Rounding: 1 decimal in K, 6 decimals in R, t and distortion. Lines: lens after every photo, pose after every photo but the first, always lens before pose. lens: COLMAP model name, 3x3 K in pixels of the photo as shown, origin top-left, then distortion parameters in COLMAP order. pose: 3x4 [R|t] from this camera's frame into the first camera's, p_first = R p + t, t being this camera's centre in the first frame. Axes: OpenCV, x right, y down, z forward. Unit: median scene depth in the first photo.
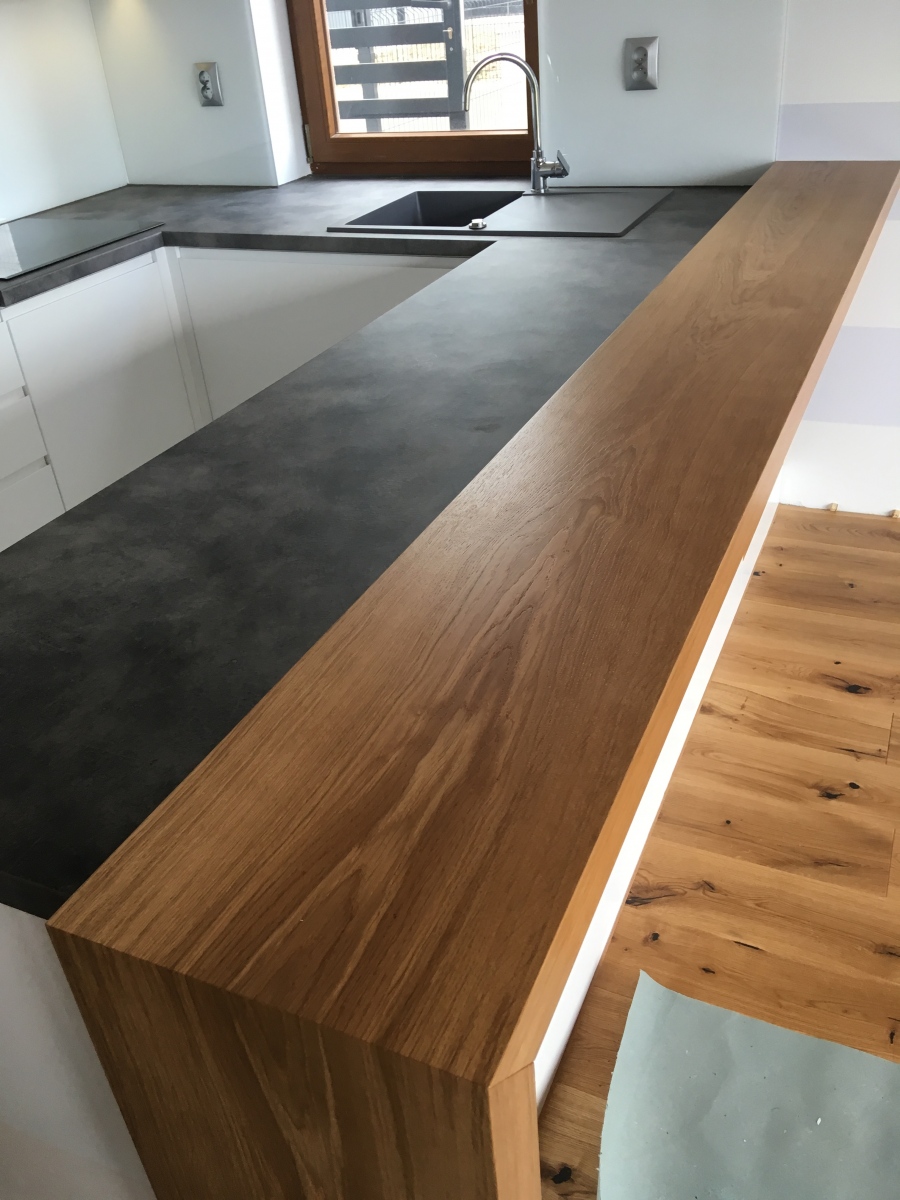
lens RADIAL K [[1013.7, 0, 453.7], [0, 1013.7, 599.7], [0, 0, 1]] dist [0.120854, -0.198893]
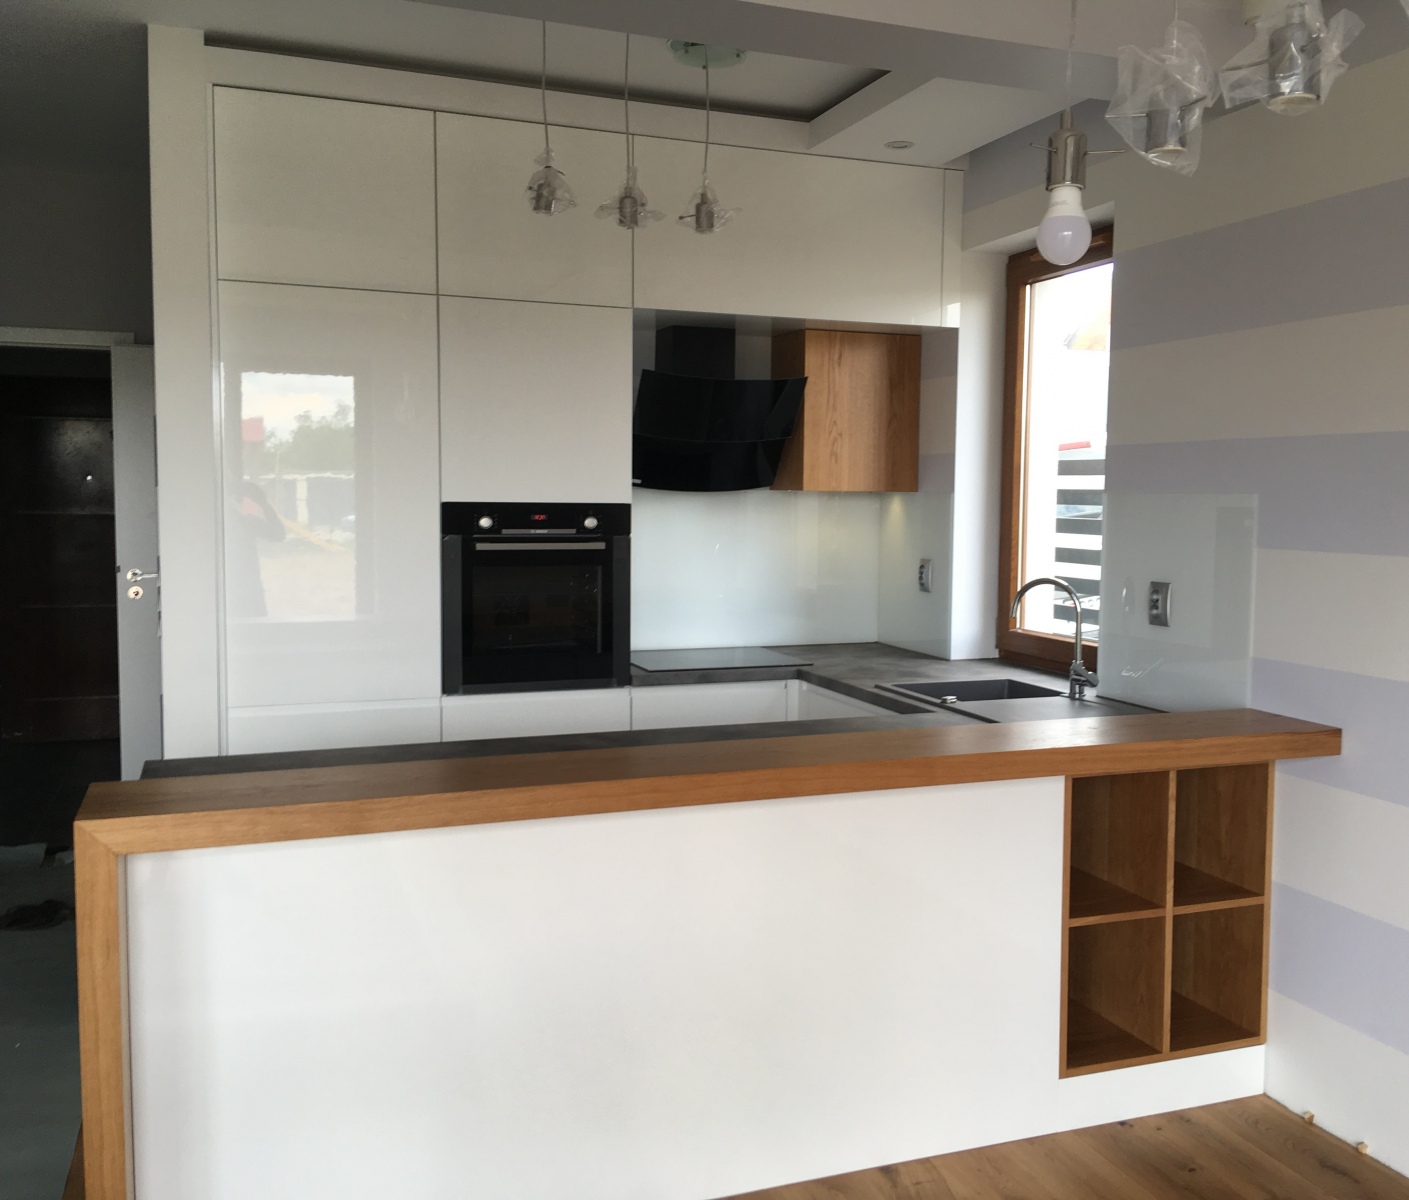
lens RADIAL K [[1355.6, 0, 778.3], [0, 1355.6, 596.9], [0, 0, 1]] dist [0.115299, -0.195908]
pose [[0.719730, 0.135697, -0.680863, 0.805733], [-0.416767, 0.868792, -0.267406, 0.020557], [0.555242, 0.476221, 0.681850, -0.184087]]
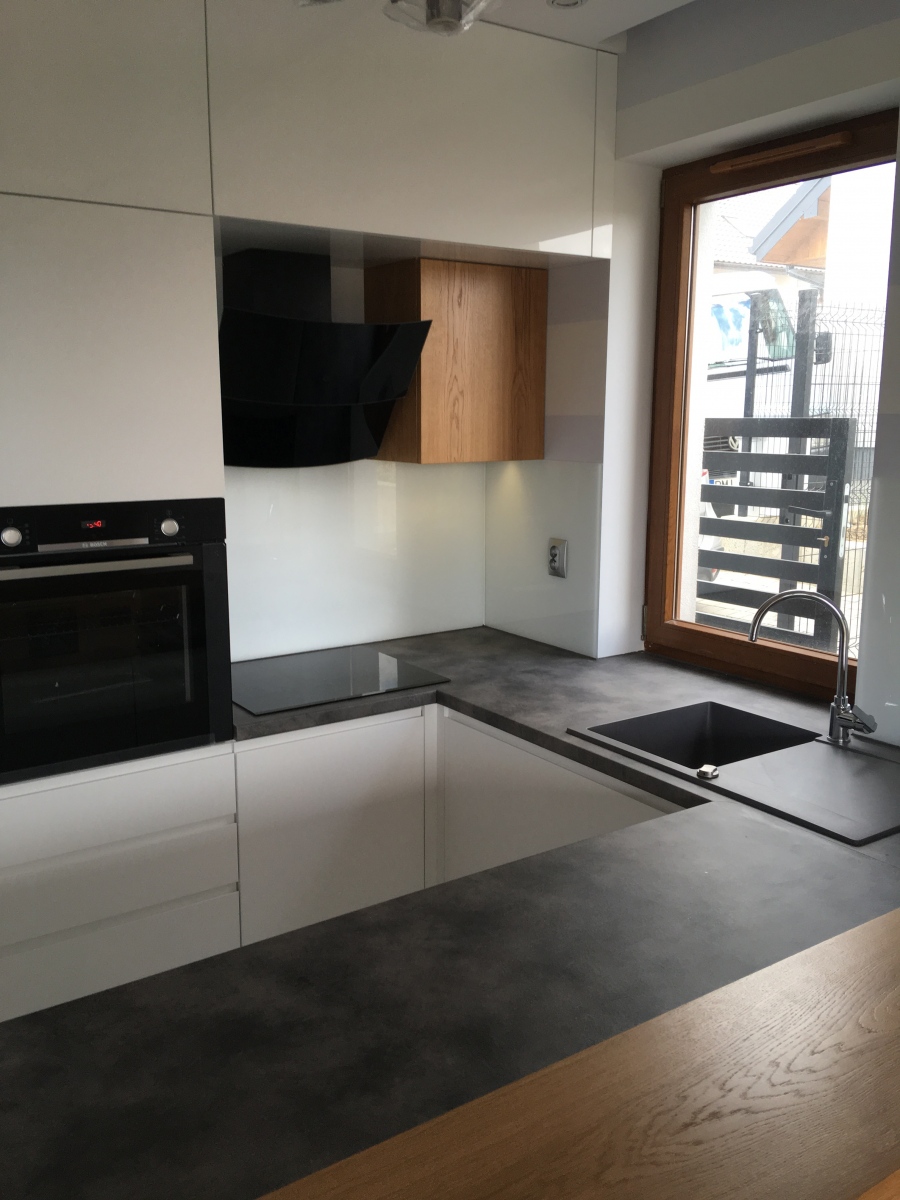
lens RADIAL K [[1013.7, 0, 453.7], [0, 1013.7, 599.7], [0, 0, 1]] dist [0.120854, -0.198893]
pose [[0.849427, 0.167557, -0.500398, 0.215106], [-0.327543, 0.910888, -0.250995, -0.188921], [0.413751, 0.377104, 0.828615, 0.138720]]
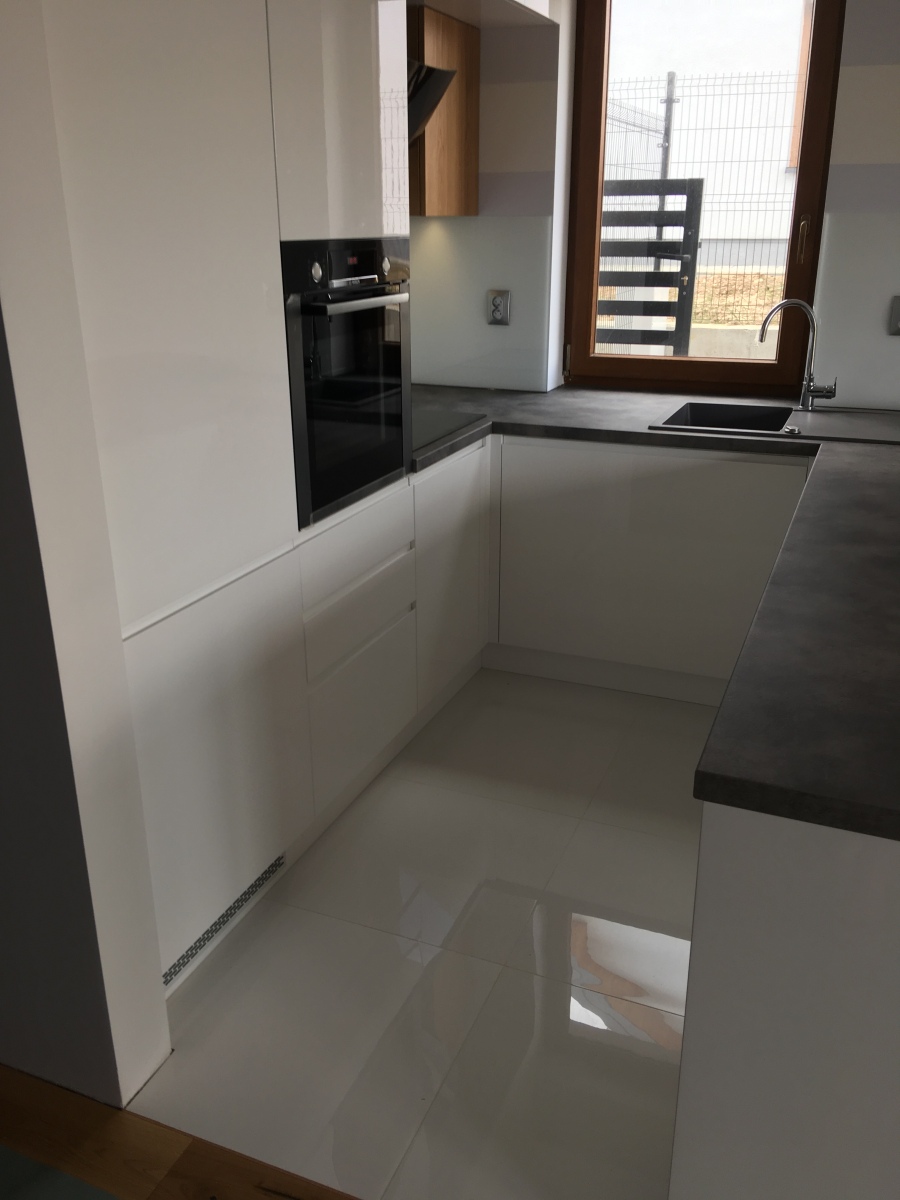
lens RADIAL K [[1013.7, 0, 453.7], [0, 1013.7, 599.7], [0, 0, 1]] dist [0.120854, -0.198893]
pose [[0.996819, 0.055486, 0.057218, -0.376658], [-0.043348, 0.979845, -0.194998, 0.068227], [-0.066885, 0.191897, 0.979133, -0.091914]]
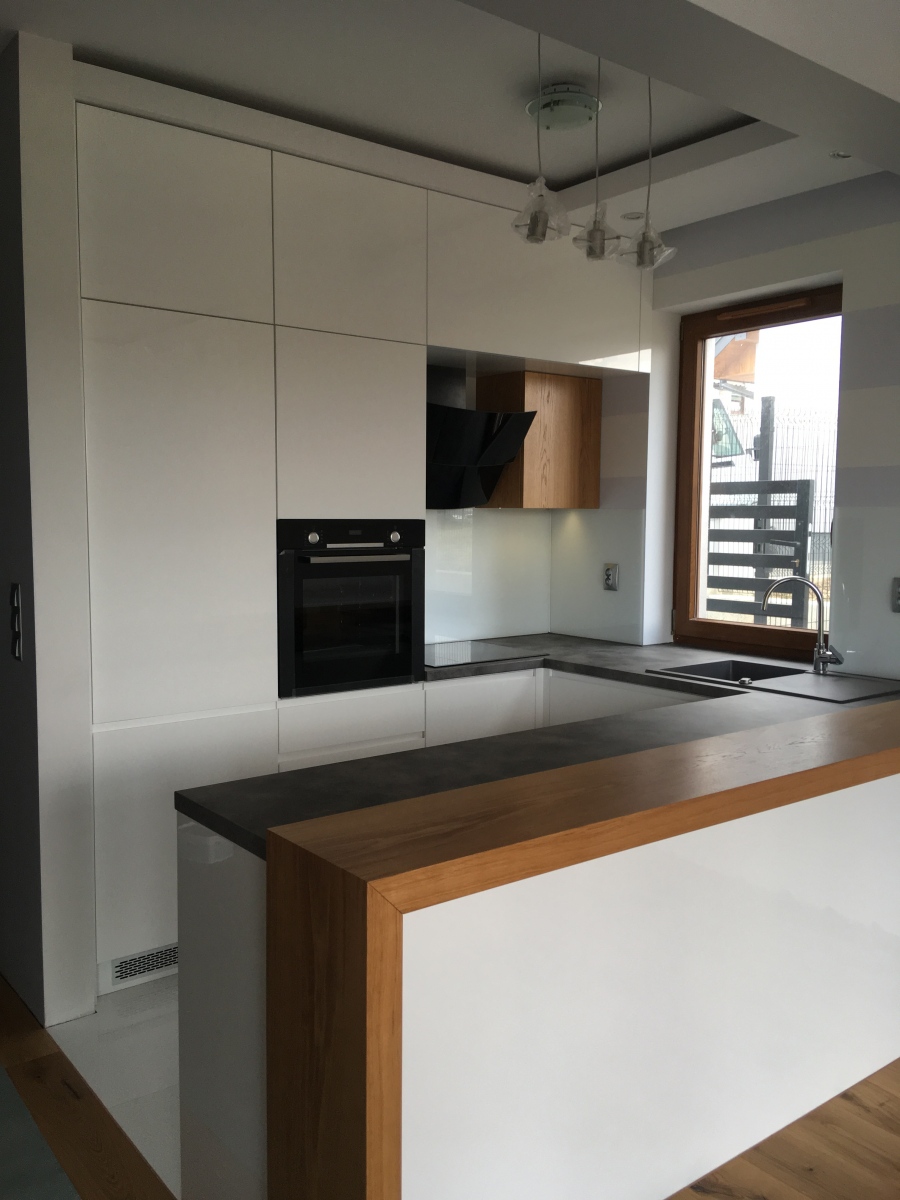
lens RADIAL K [[1013.7, 0, 453.7], [0, 1013.7, 599.7], [0, 0, 1]] dist [0.120854, -0.198893]
pose [[0.881578, 0.117014, -0.457305, 0.258474], [-0.304173, 0.881656, -0.360779, 0.134619], [0.360969, 0.457155, 0.812841, -0.272427]]
